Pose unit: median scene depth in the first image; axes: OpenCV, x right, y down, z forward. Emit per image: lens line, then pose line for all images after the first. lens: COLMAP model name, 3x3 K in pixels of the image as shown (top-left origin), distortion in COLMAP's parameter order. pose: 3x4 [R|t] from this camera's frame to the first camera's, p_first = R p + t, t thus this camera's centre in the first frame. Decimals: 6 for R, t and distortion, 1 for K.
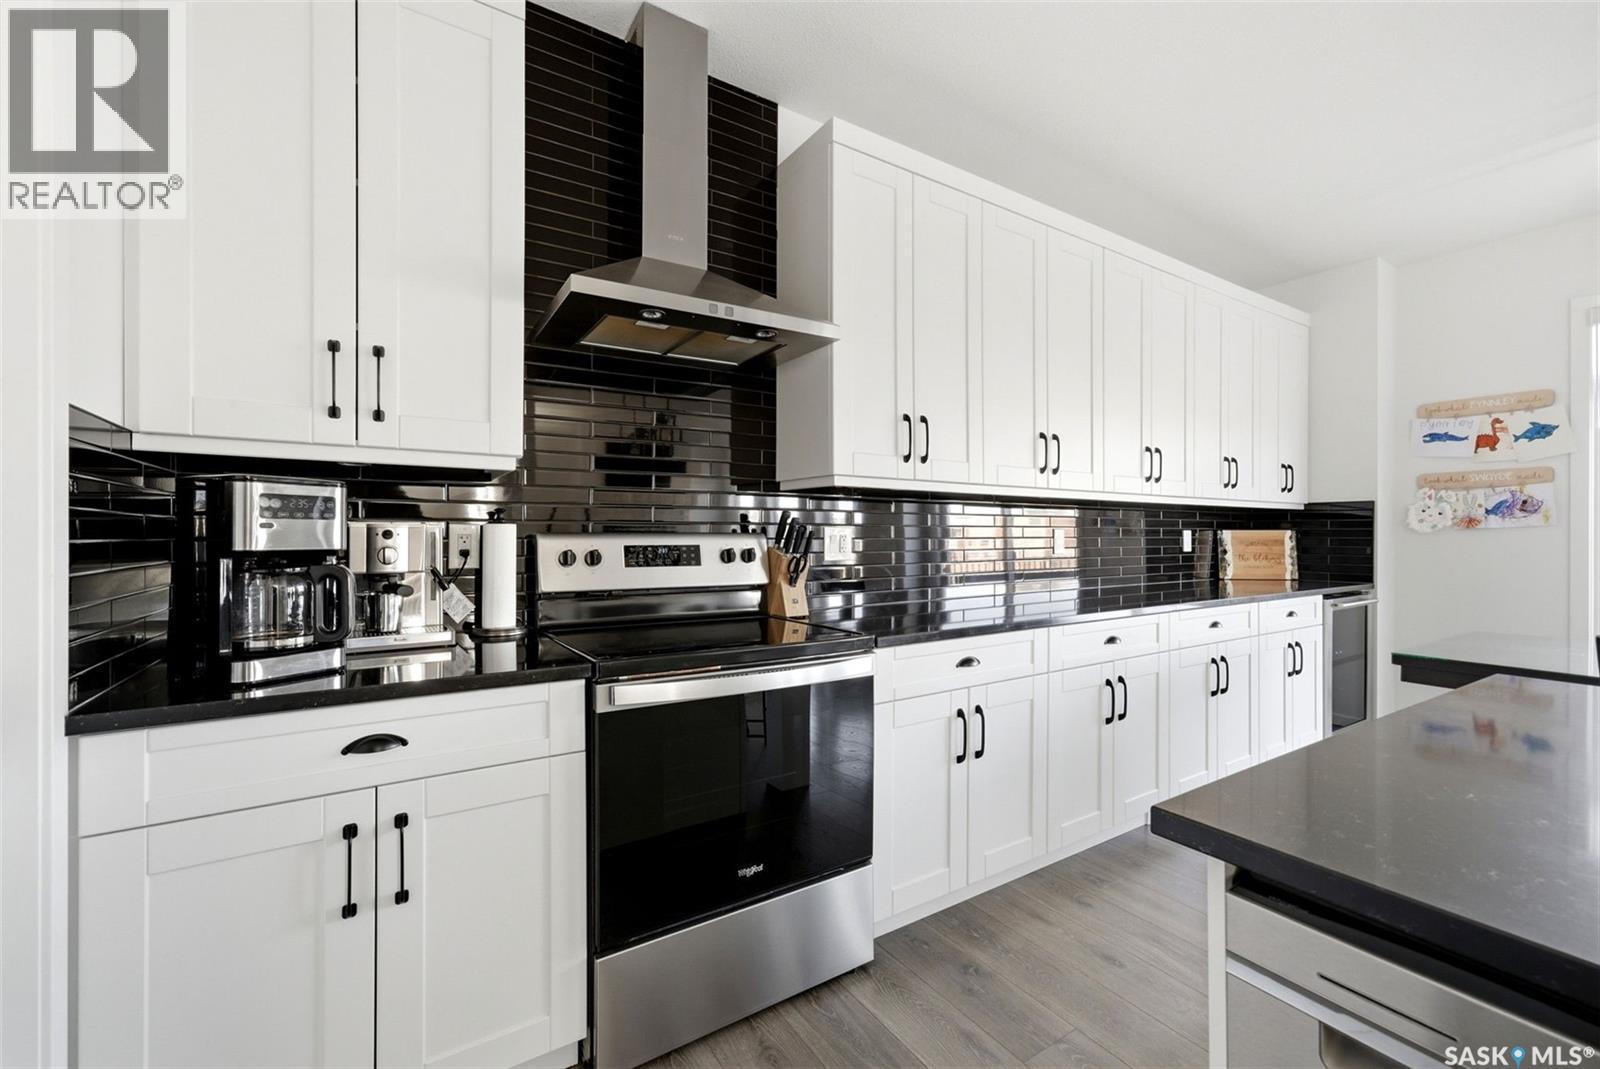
lens RADIAL K [[663.0, 0, 798.3], [0, 663.0, 531.7], [0, 0, 1]] dist [-0.000531, 0.000260]
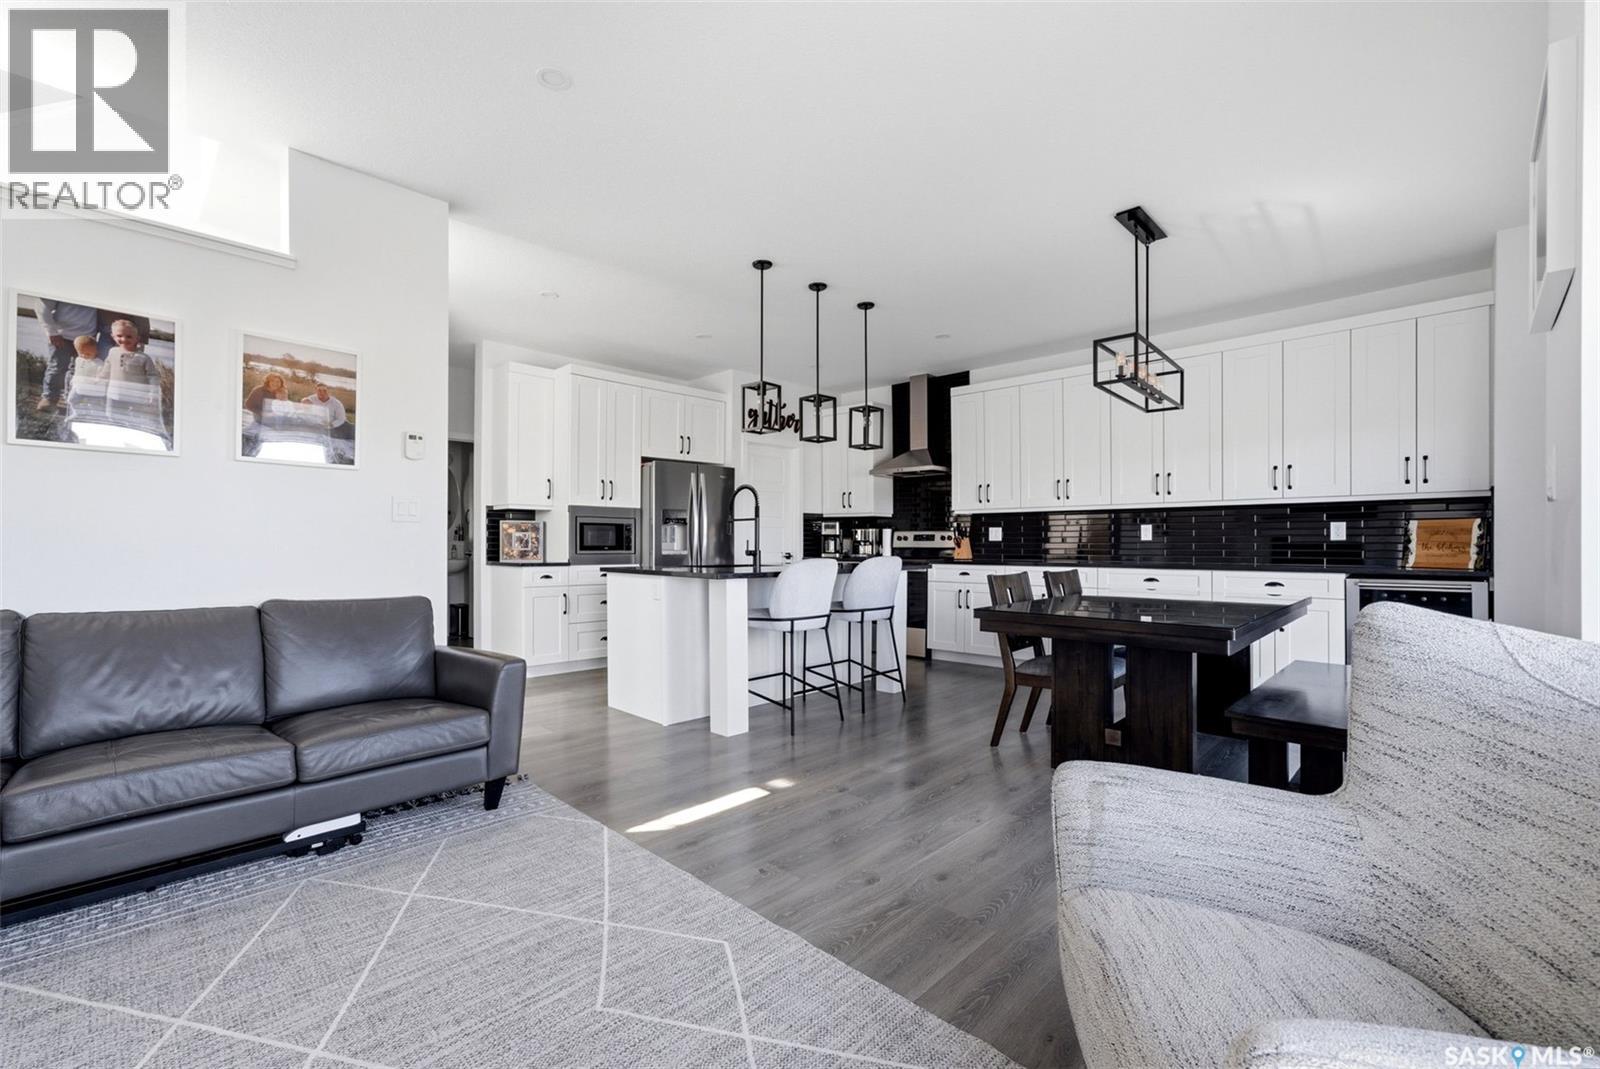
lens RADIAL K [[663.0, 0, 798.3], [0, 663.0, 540.3], [0, 0, 1]] dist [-0.000531, 0.000260]
pose [[0.237507, -0.005293, -0.971371, 2.620492], [0.001448, 0.999986, -0.005095, 0.060555], [0.971385, -0.000196, 0.237512, -0.337130]]
